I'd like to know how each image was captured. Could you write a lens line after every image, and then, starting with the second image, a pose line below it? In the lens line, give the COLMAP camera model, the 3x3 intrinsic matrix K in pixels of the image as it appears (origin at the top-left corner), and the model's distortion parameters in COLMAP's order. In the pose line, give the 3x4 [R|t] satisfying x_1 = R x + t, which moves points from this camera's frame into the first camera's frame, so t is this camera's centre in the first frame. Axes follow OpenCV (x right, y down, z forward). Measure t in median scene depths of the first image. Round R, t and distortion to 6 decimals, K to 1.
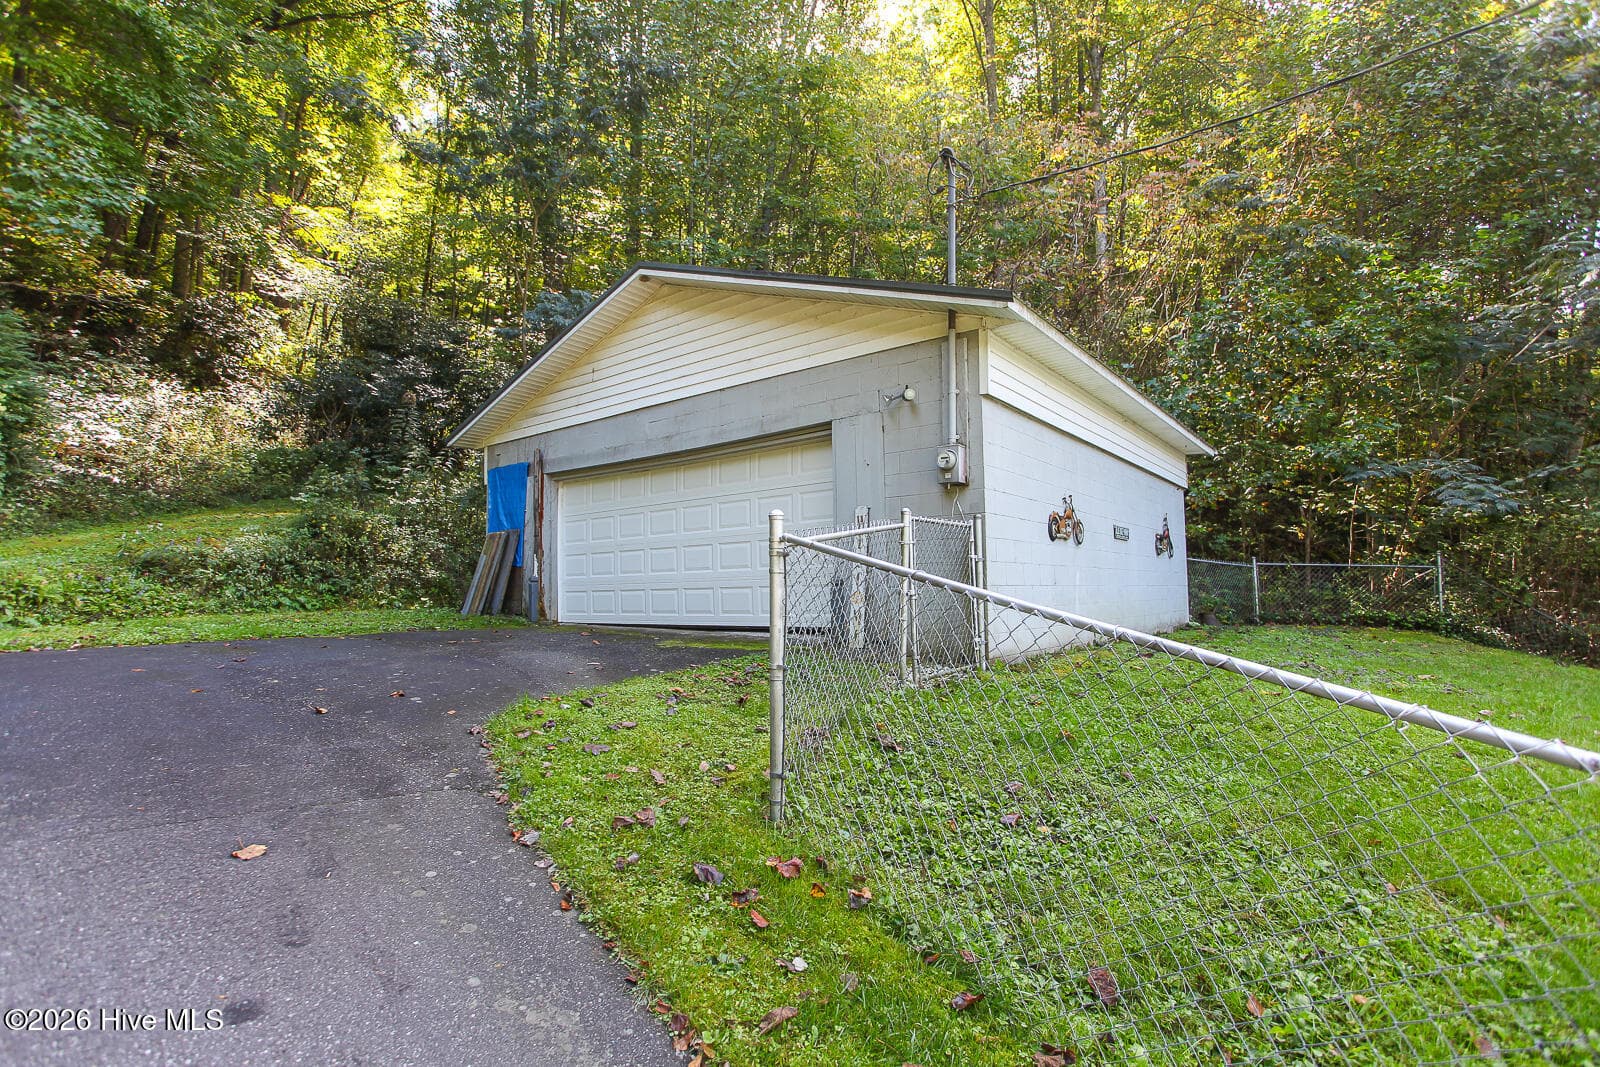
lens RADIAL K [[786.0, 0, 793.6], [0, 786.0, 540.1], [0, 0, 1]] dist [-0.066804, 0.032489]
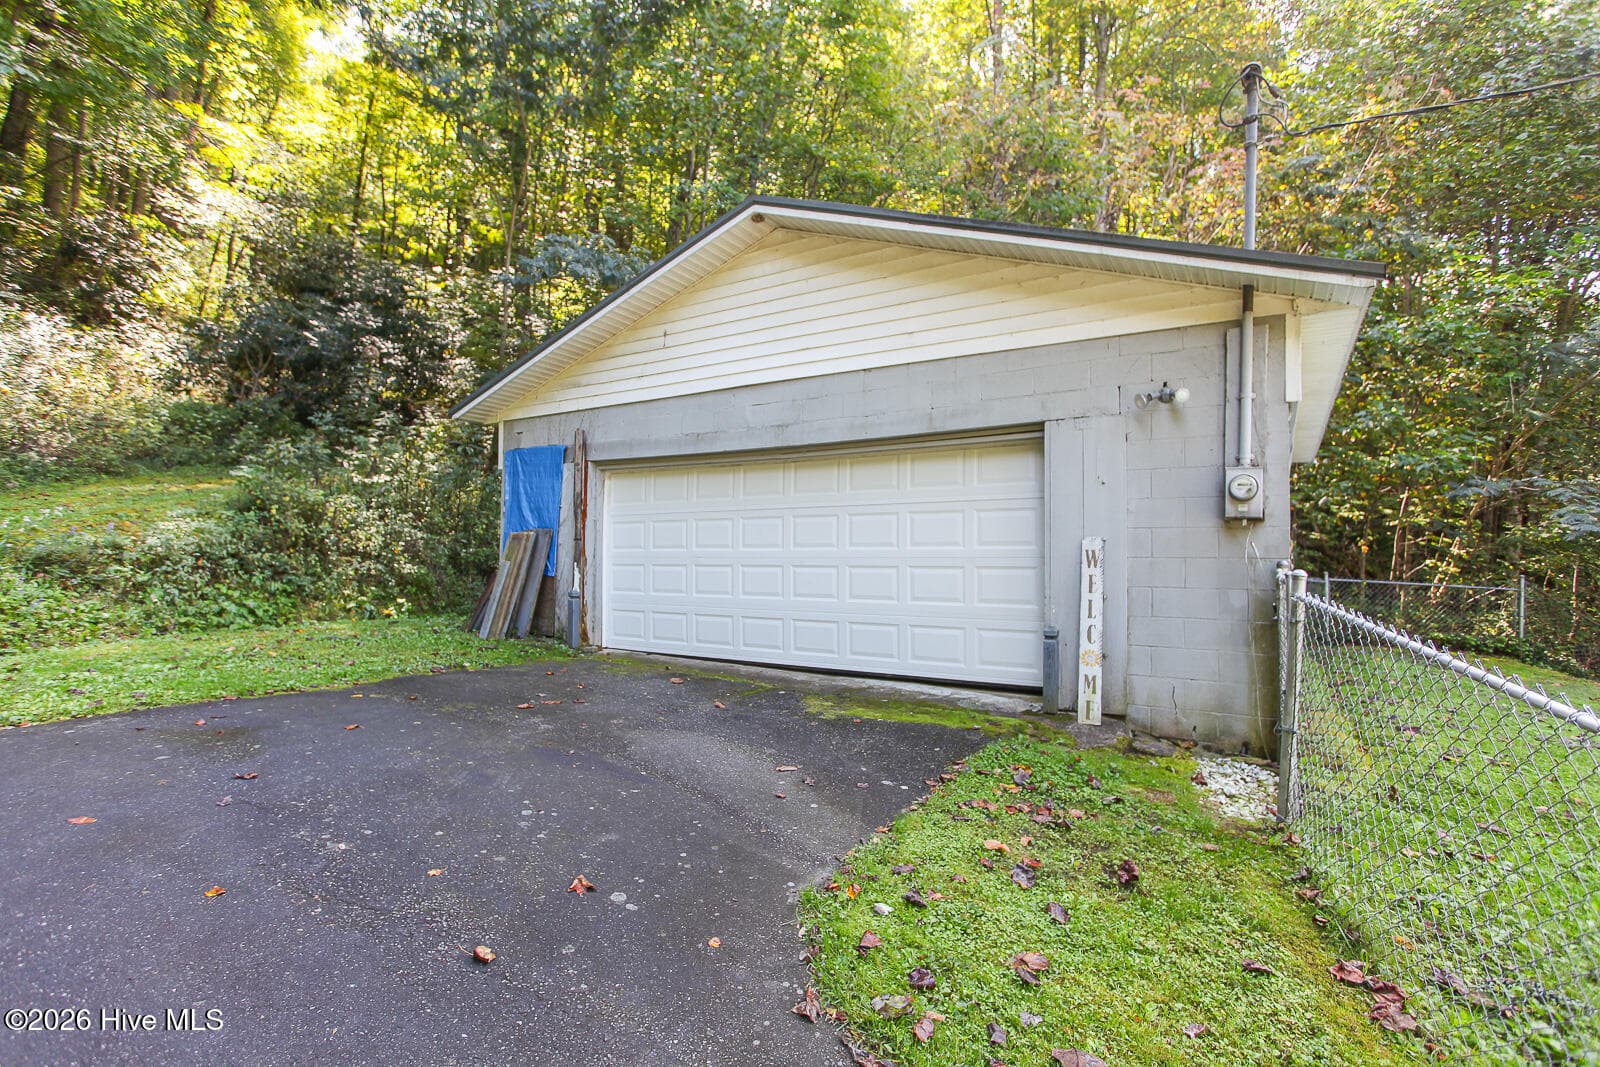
lens RADIAL K [[786.0, 0, 793.6], [0, 786.0, 540.1], [0, 0, 1]] dist [-0.066804, 0.032489]
pose [[0.994611, 0.027305, 0.100013, -0.142482], [-0.030973, 0.998896, 0.035305, -0.029611], [-0.098938, -0.038213, 0.994360, 0.140449]]
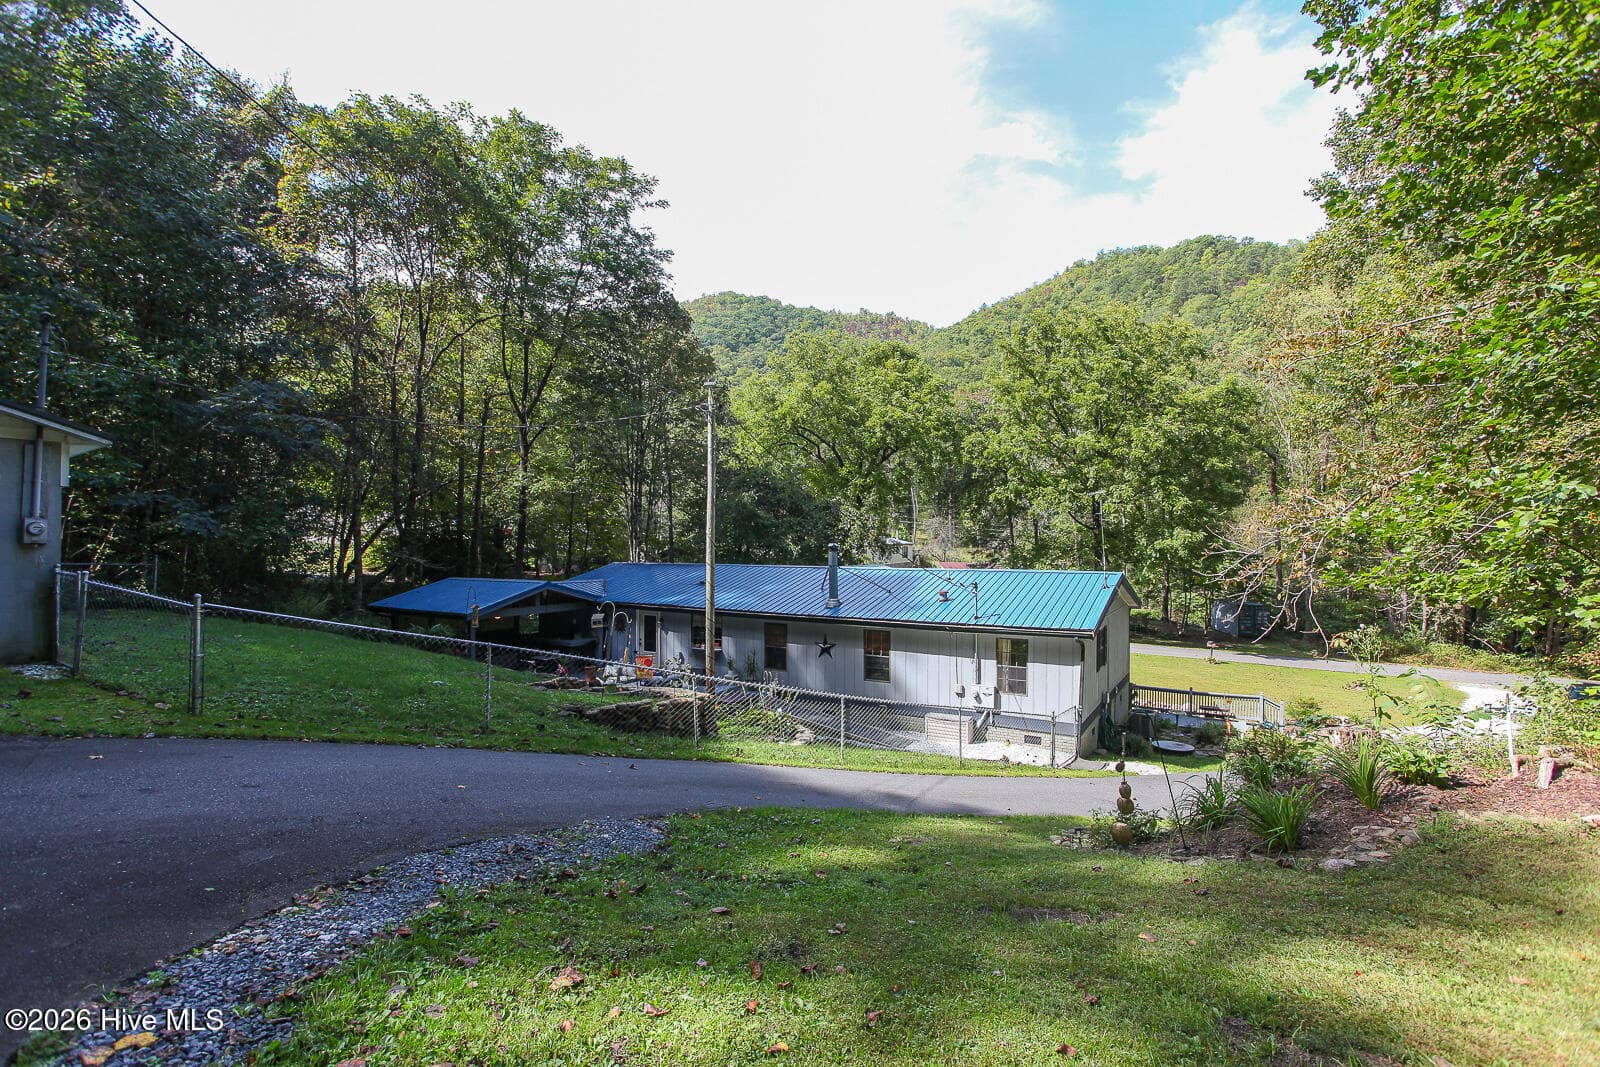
lens RADIAL K [[786.0, 0, 793.6], [0, 786.0, 540.1], [0, 0, 1]] dist [-0.066804, 0.032489]
pose [[-0.001639, 0.012358, 0.999922, -0.582204], [-0.071207, 0.997384, -0.012443, -0.076227], [-0.997460, -0.071222, -0.000755, -0.205777]]
